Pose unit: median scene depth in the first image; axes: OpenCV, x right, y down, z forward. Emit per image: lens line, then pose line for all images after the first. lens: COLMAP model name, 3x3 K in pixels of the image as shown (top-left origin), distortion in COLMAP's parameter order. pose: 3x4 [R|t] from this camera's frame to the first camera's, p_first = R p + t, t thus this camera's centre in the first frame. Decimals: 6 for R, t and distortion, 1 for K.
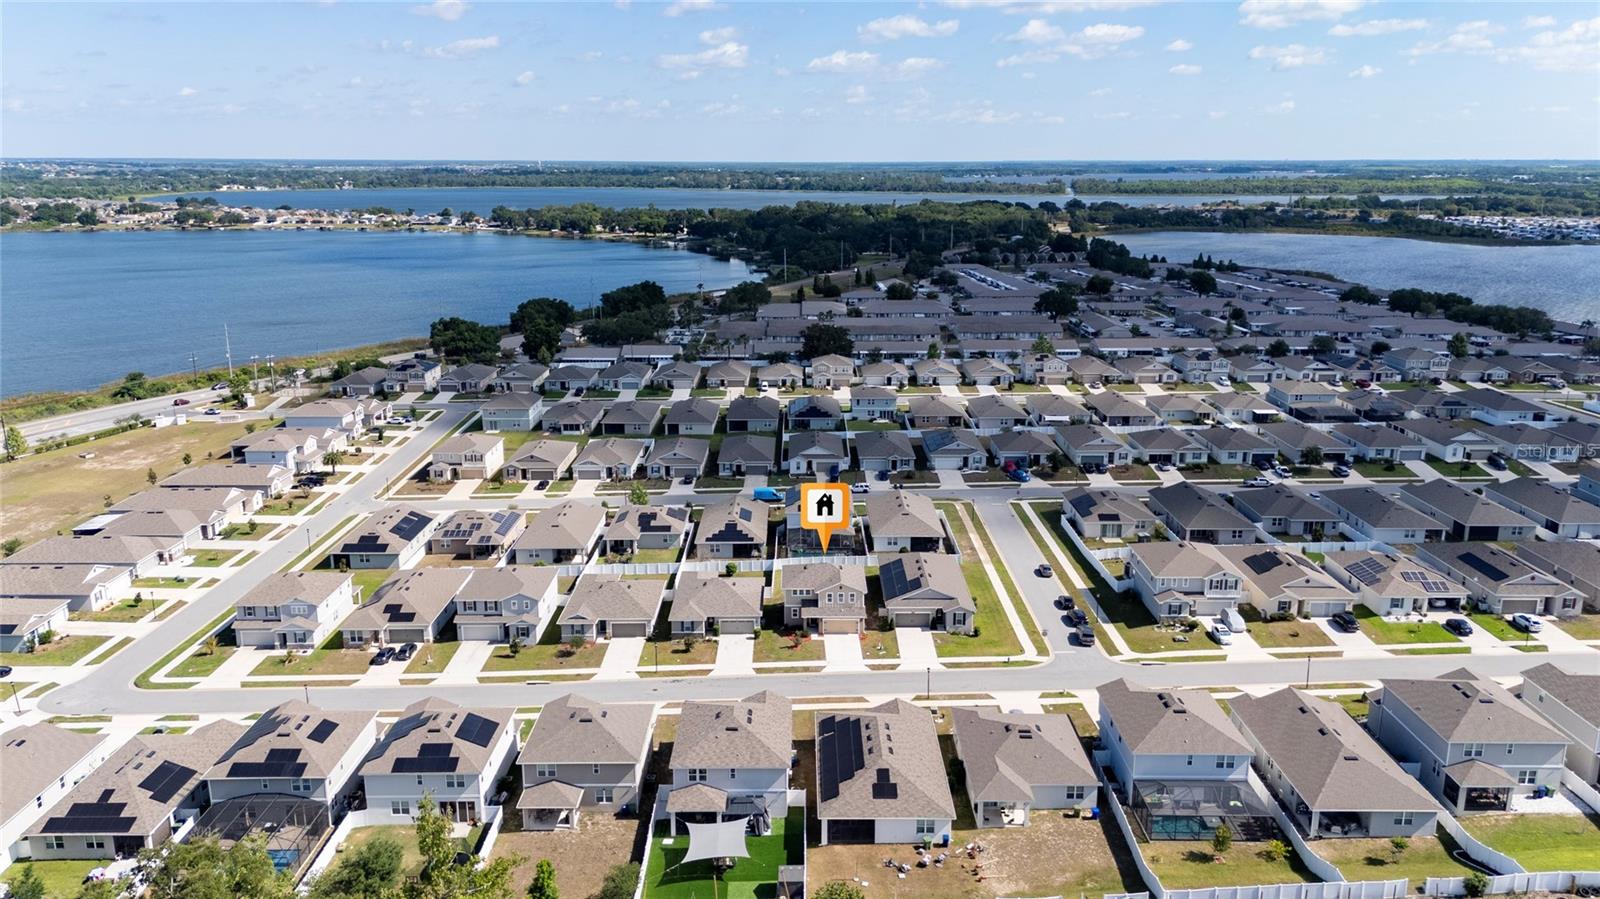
lens RADIAL K [[1196.5, 0, 800.0], [0, 1196.5, 449.5], [0, 0, 1]] dist [0.109123, -0.106284]
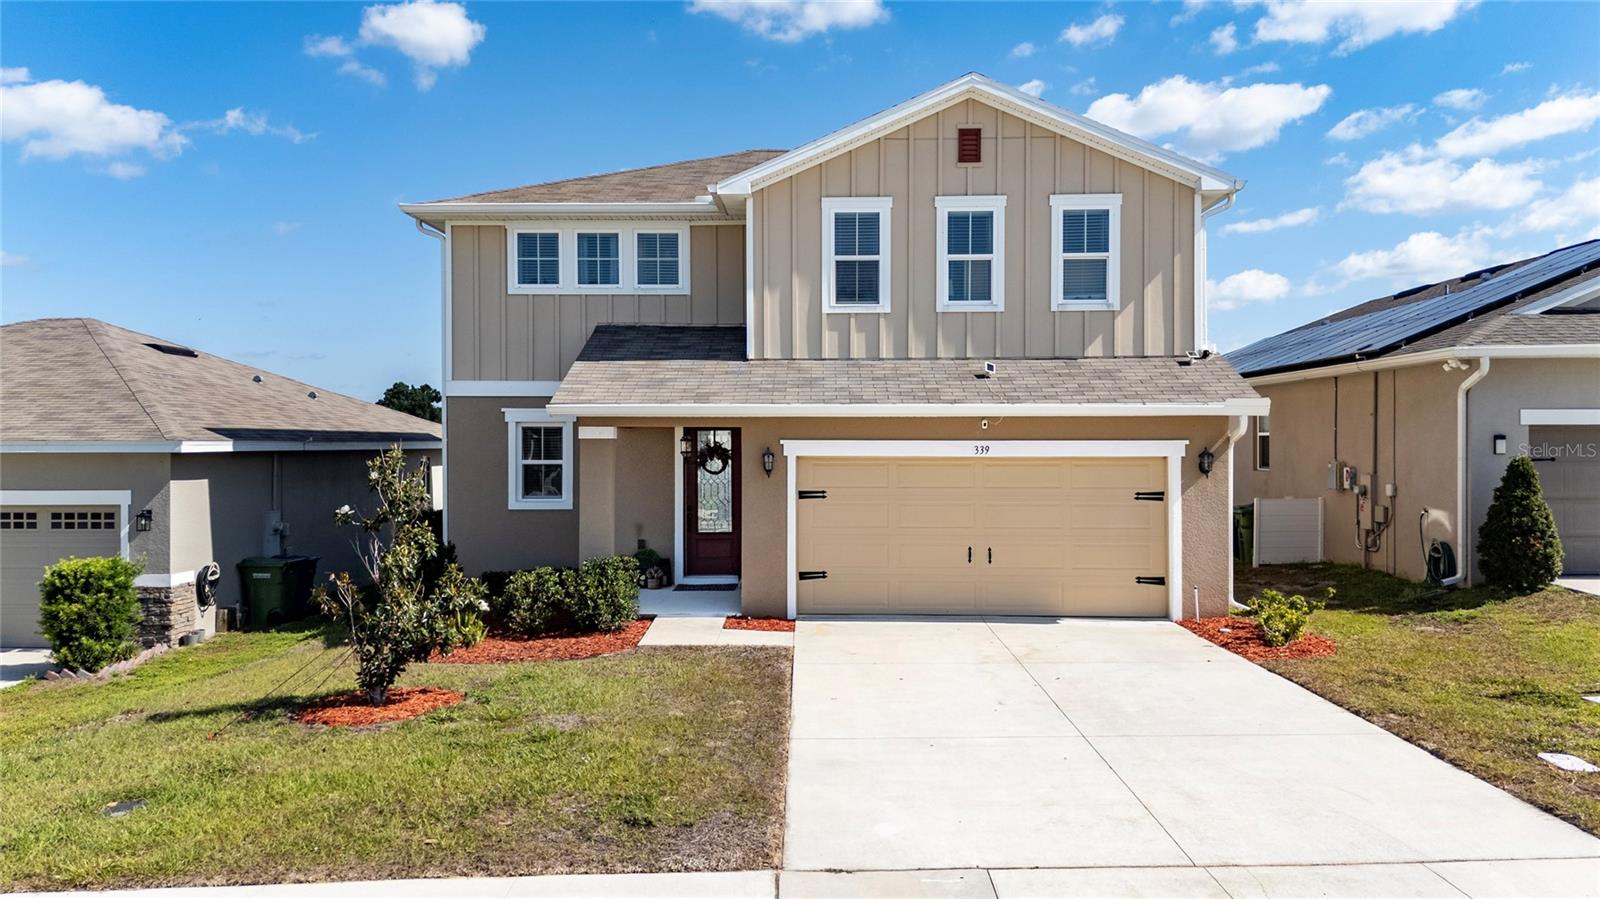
lens RADIAL K [[1151.2, 0, 800.0], [0, 1151.2, 449.5], [0, 0, 1]] dist [0.076229, -0.085582]
pose [[0.999753, 0.005072, -0.021621, 0.022250], [-0.009717, 0.975337, -0.220508, 0.162206], [0.019969, 0.220664, 0.975146, 0.917867]]
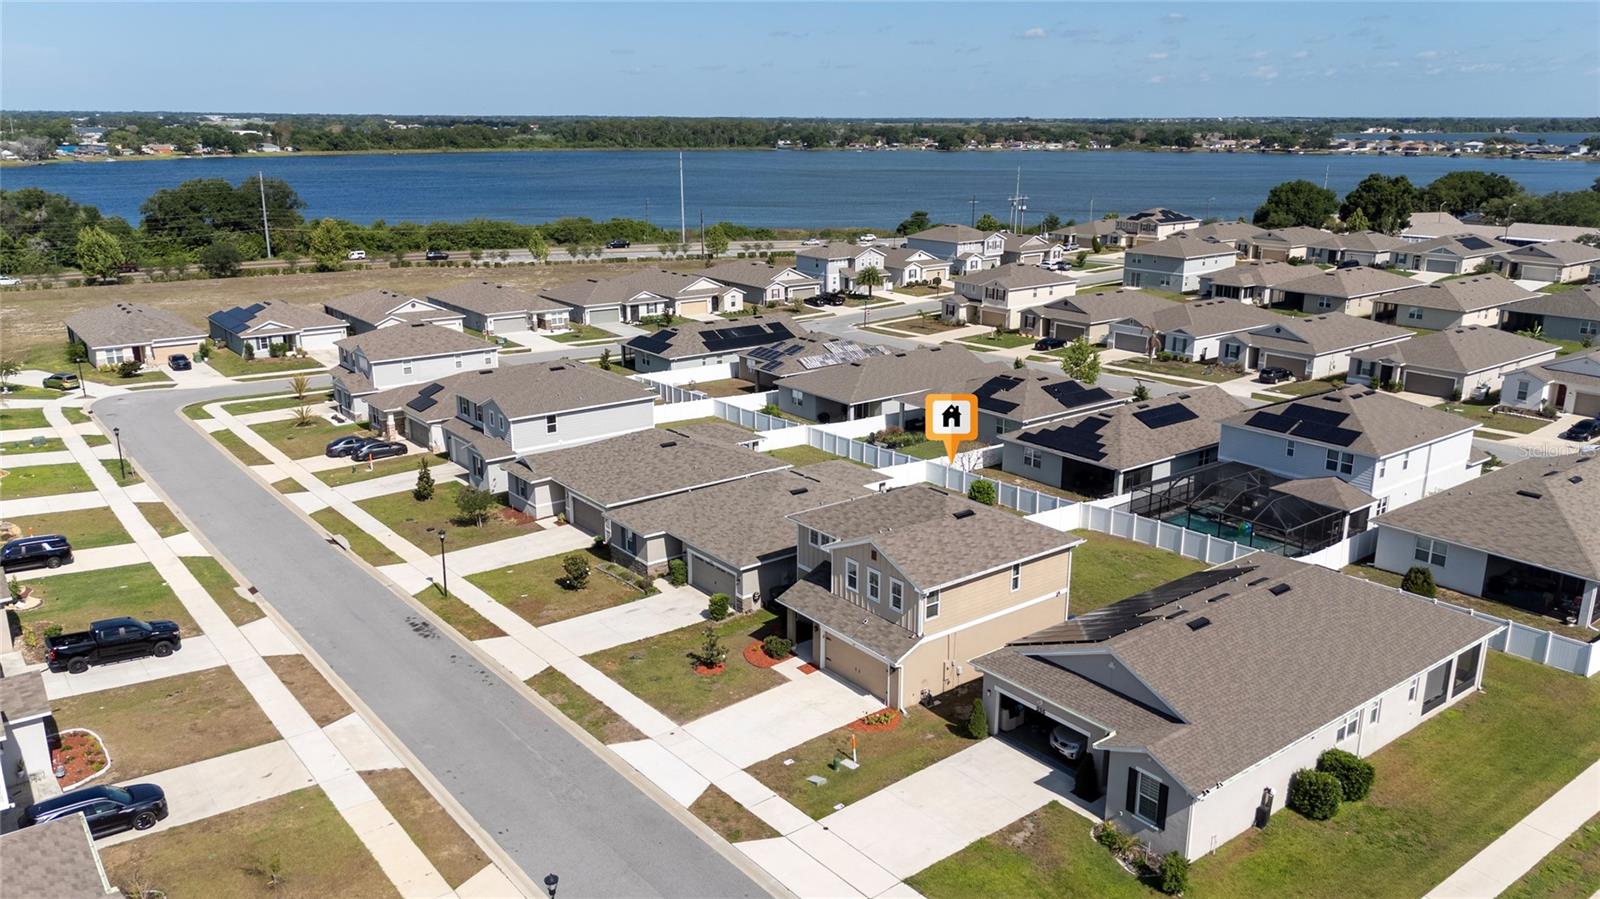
lens RADIAL K [[1151.2, 0, 800.0], [0, 1151.2, 449.5], [0, 0, 1]] dist [0.076229, -0.085582]
pose [[0.621004, 0.218981, -0.752597, 0.268184], [-0.187901, 0.973774, 0.128290, 0.045835], [0.760952, 0.061745, 0.645864, 0.771459]]
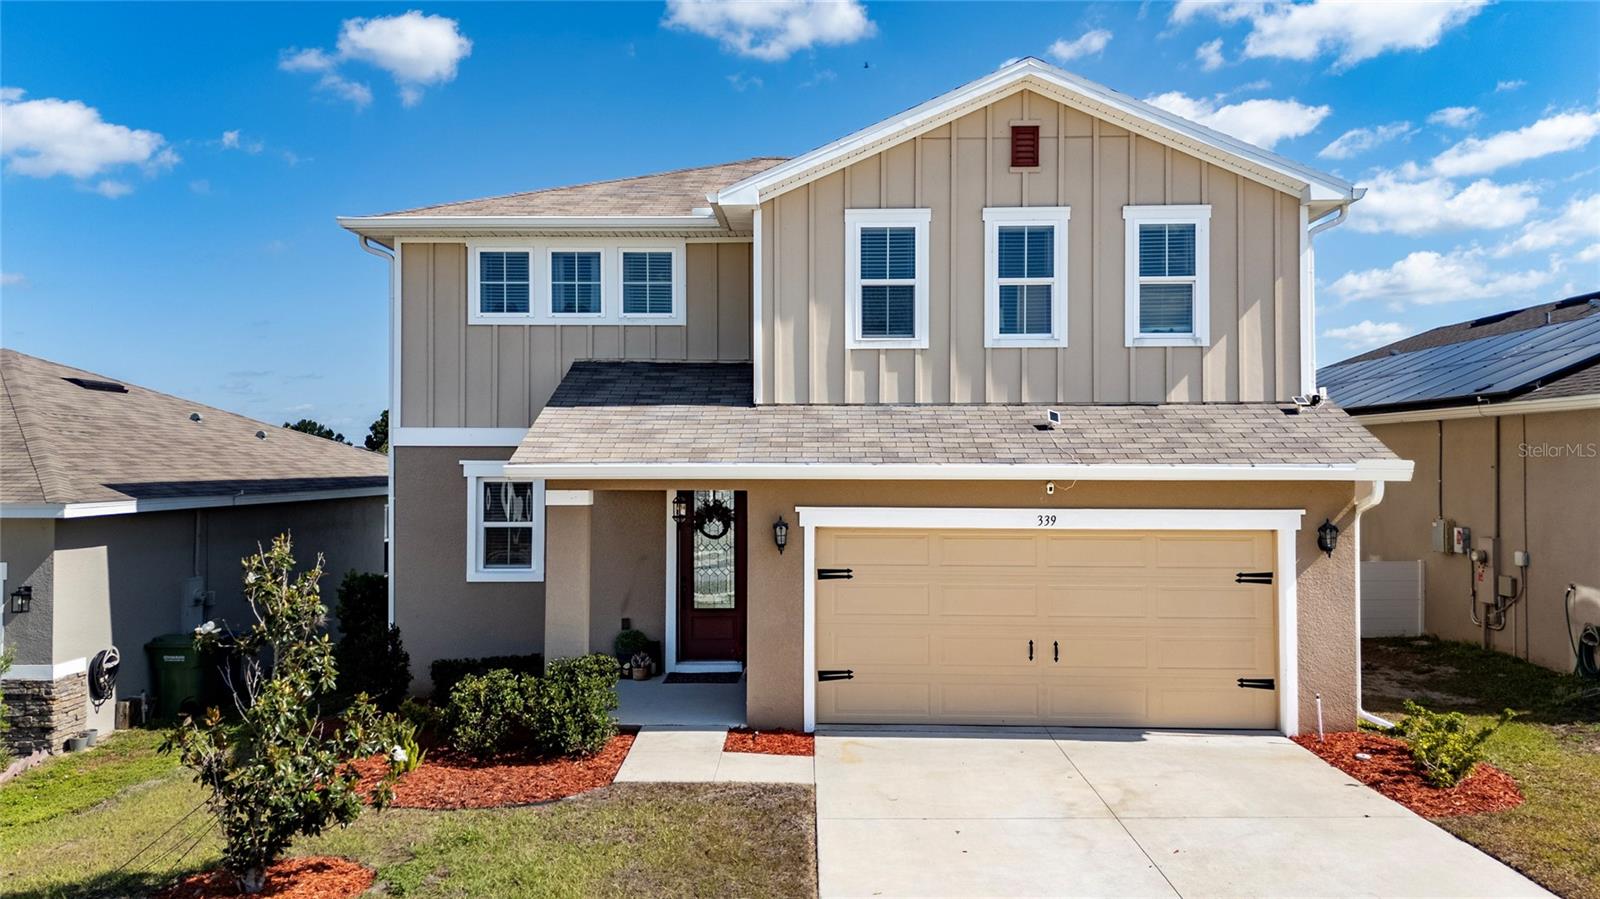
lens RADIAL K [[1151.2, 0, 800.0], [0, 1151.2, 449.5], [0, 0, 1]] dist [0.076229, -0.085582]
pose [[0.999742, 0.005810, -0.021938, 0.020578], [-0.010850, 0.971406, -0.237177, 0.155186], [0.019933, 0.237354, 0.971219, 0.934383]]
